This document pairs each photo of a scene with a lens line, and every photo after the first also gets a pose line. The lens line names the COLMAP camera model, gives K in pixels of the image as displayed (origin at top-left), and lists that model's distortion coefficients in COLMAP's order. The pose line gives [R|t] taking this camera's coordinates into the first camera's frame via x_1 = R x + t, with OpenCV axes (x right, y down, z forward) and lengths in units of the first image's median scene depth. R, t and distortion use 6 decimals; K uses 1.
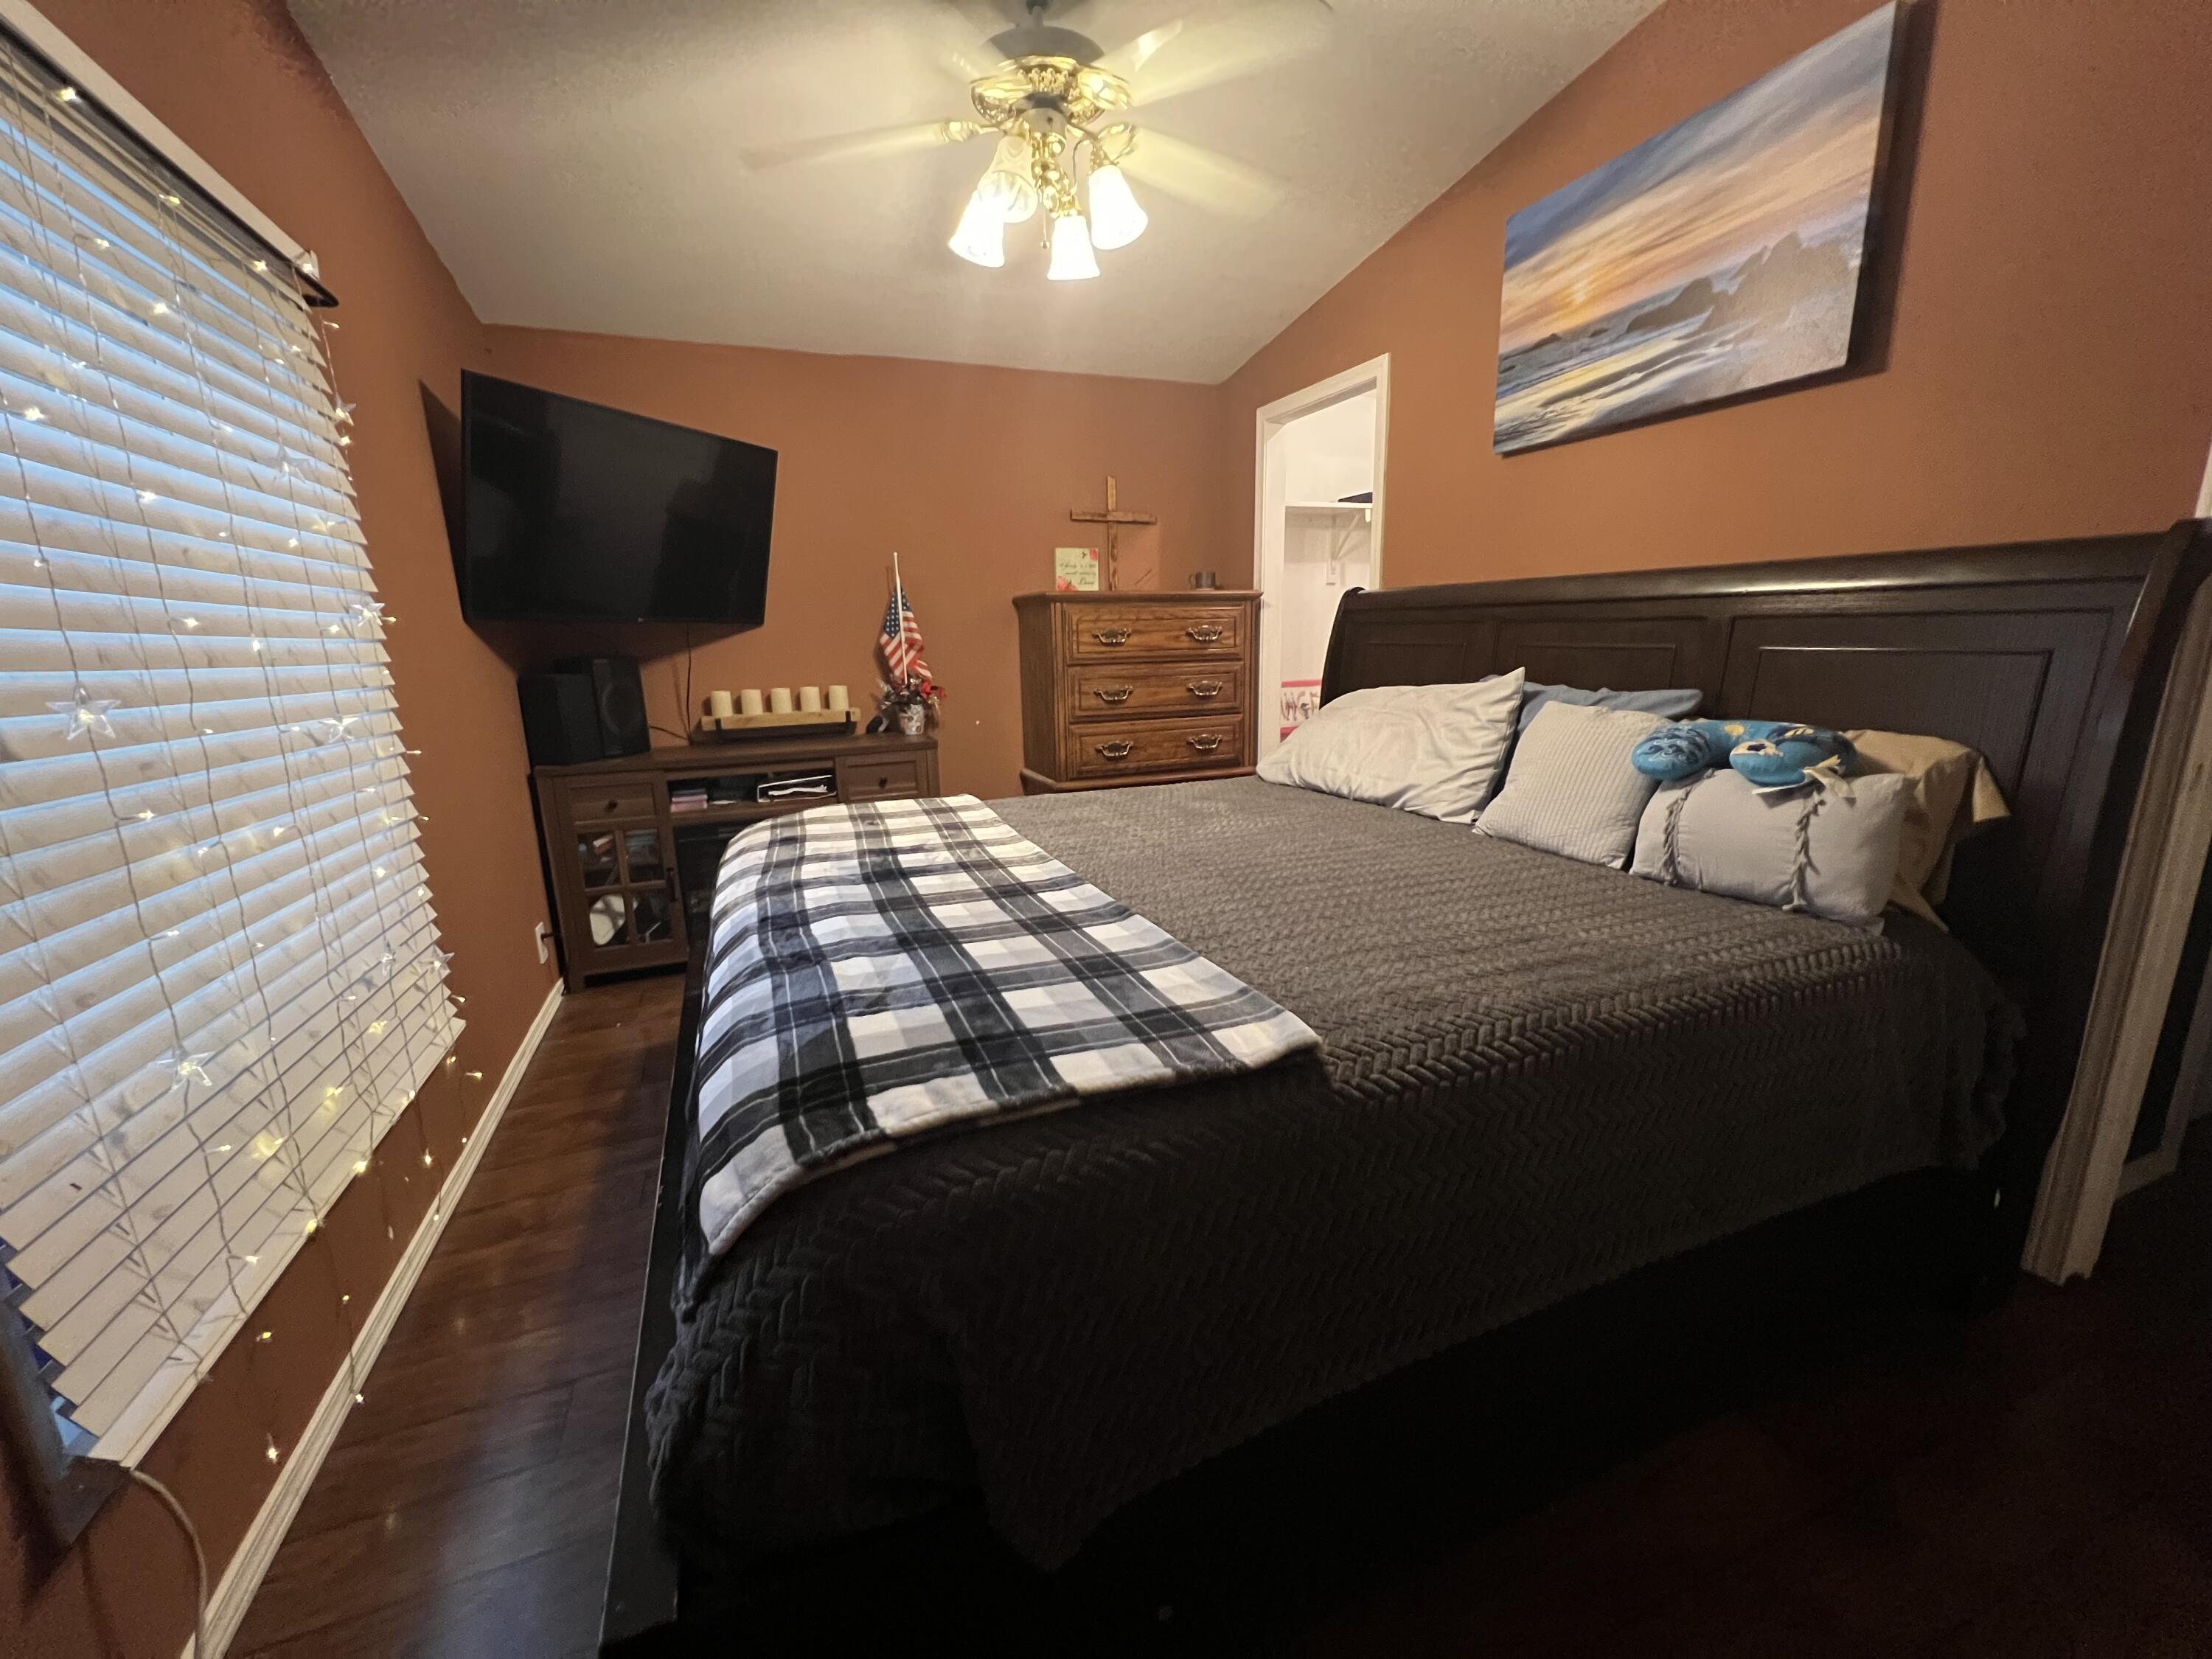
lens RADIAL K [[884.4, 0, 1108.8], [0, 884.4, 828.6], [0, 0, 1]] dist [-0.004151, 0.000980]
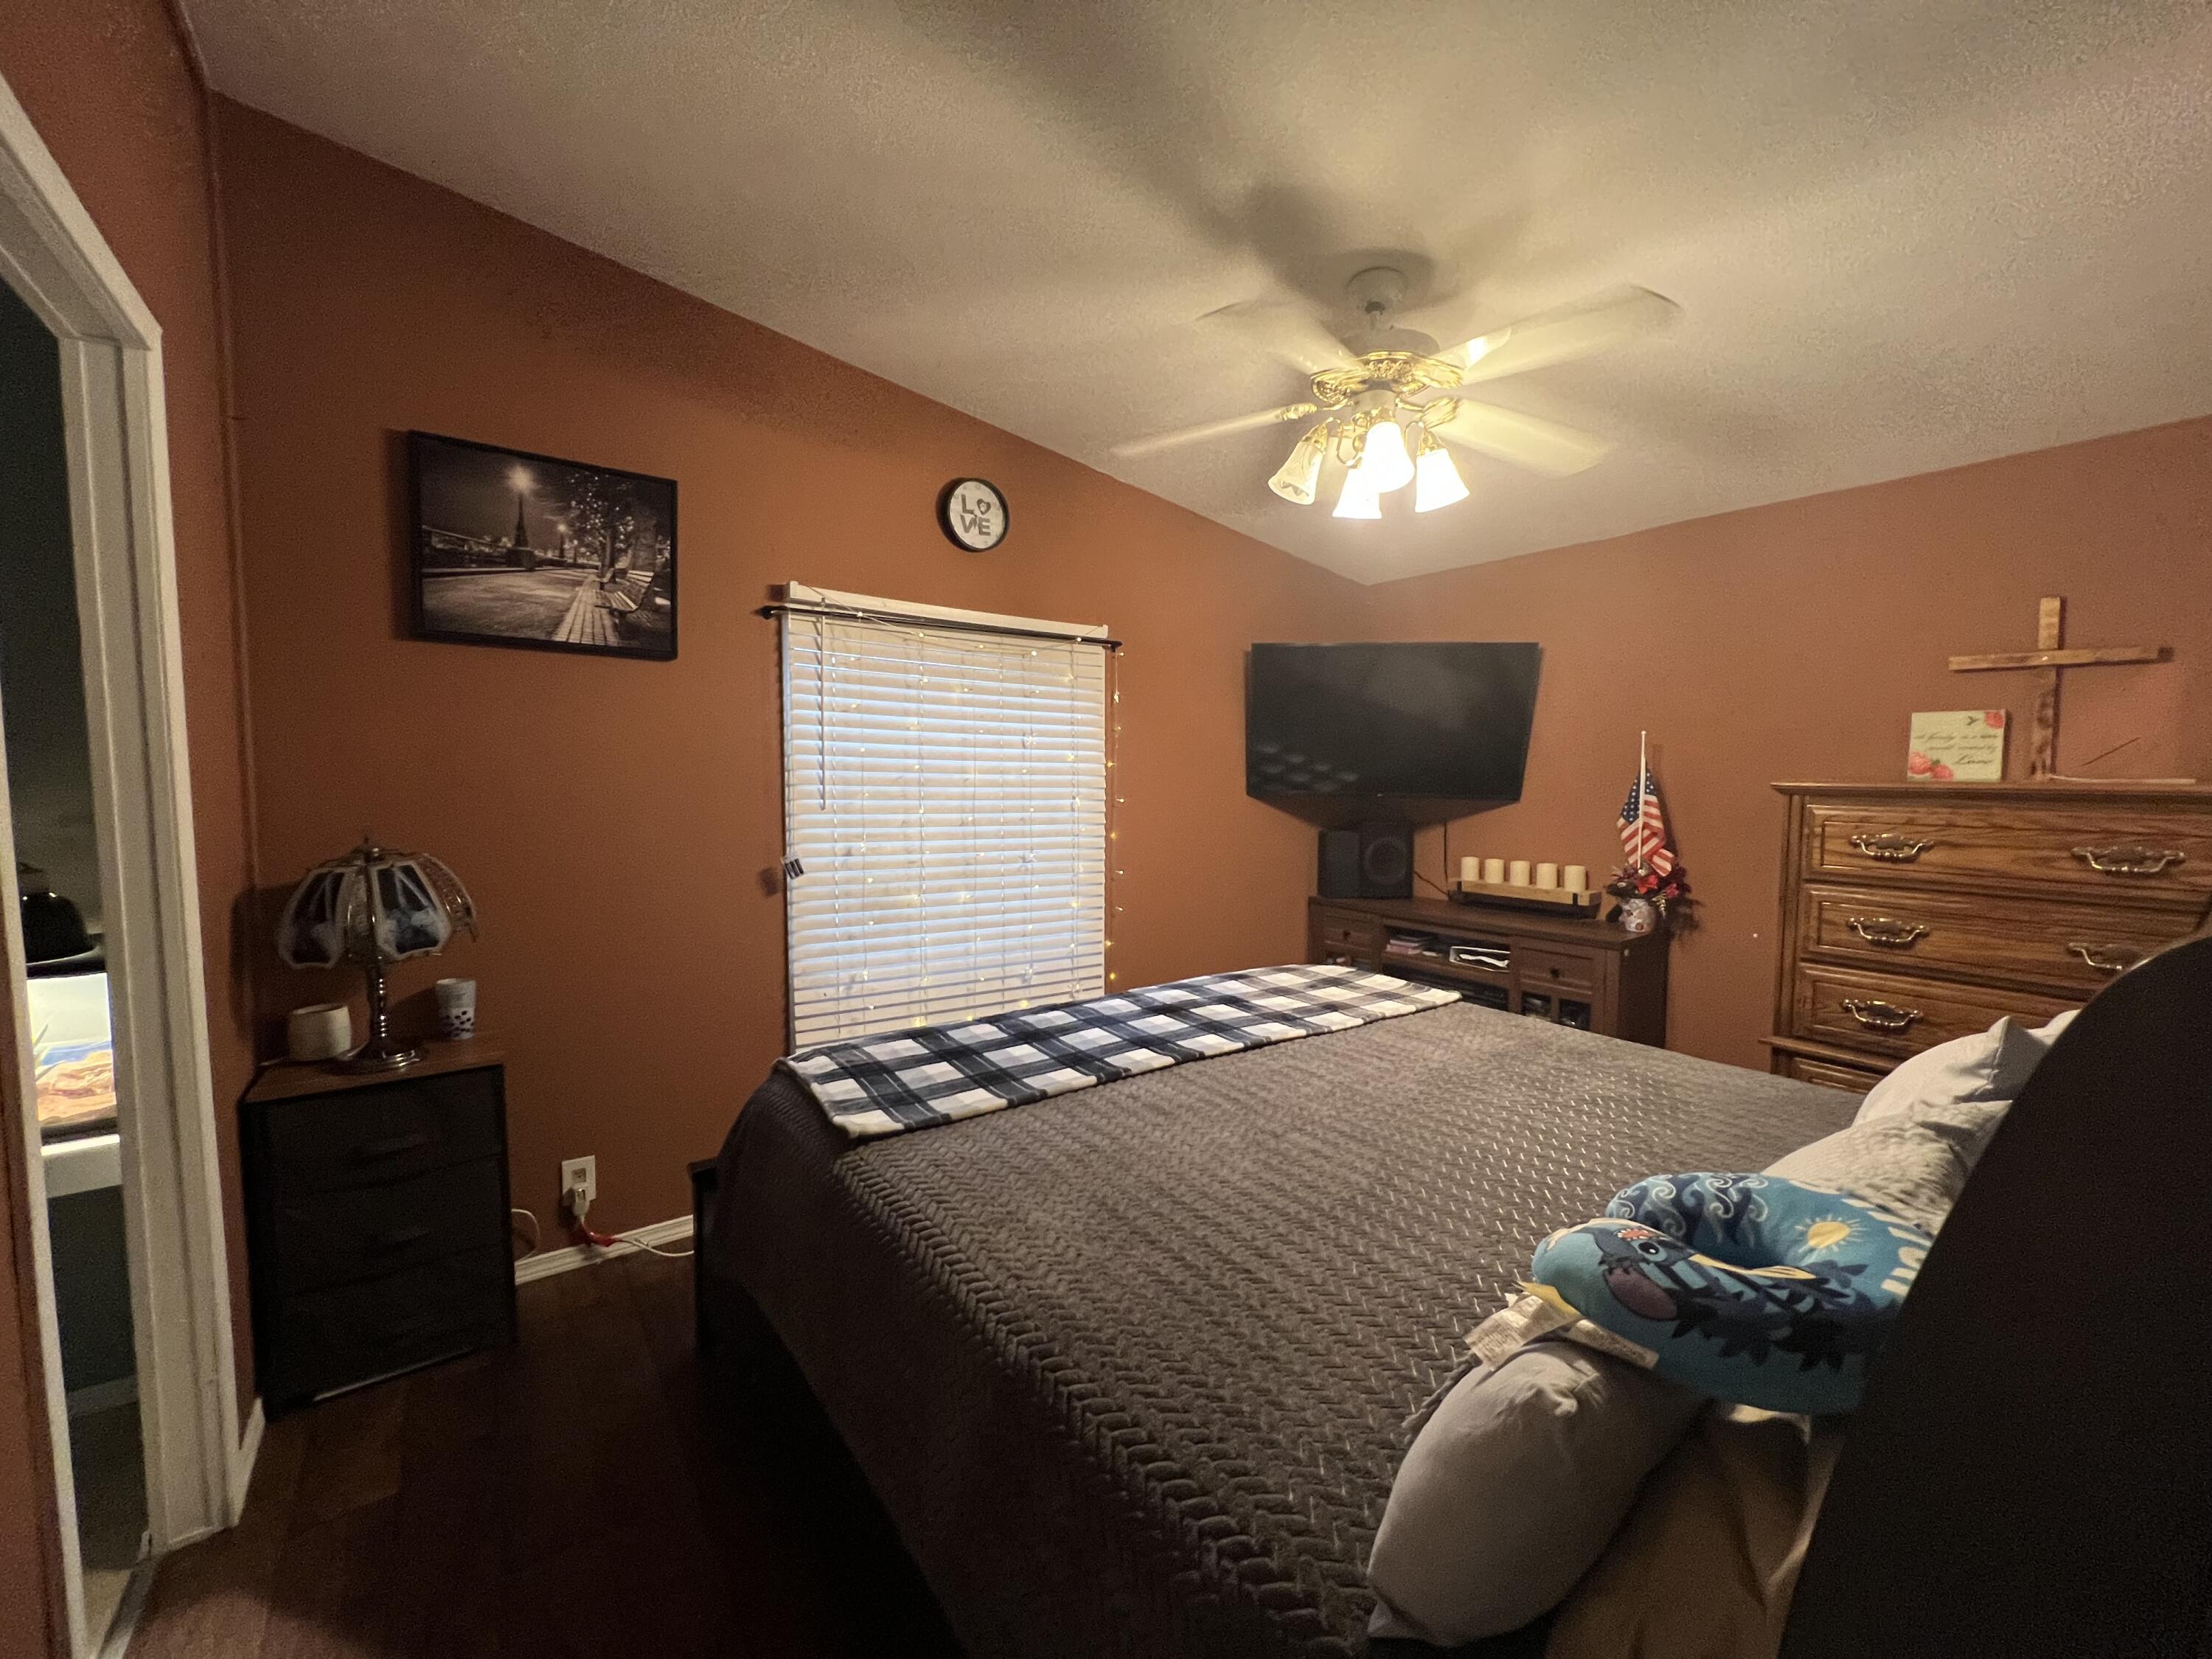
lens RADIAL K [[891.1, 0, 1102.3], [0, 891.1, 834.6], [0, 0, 1]] dist [-0.004585, -0.000070]
pose [[0.230986, 0.094309, -0.968376, 0.533996], [-0.220713, 0.974423, 0.042251, -0.127717], [0.947592, 0.203973, 0.245894, 0.275760]]
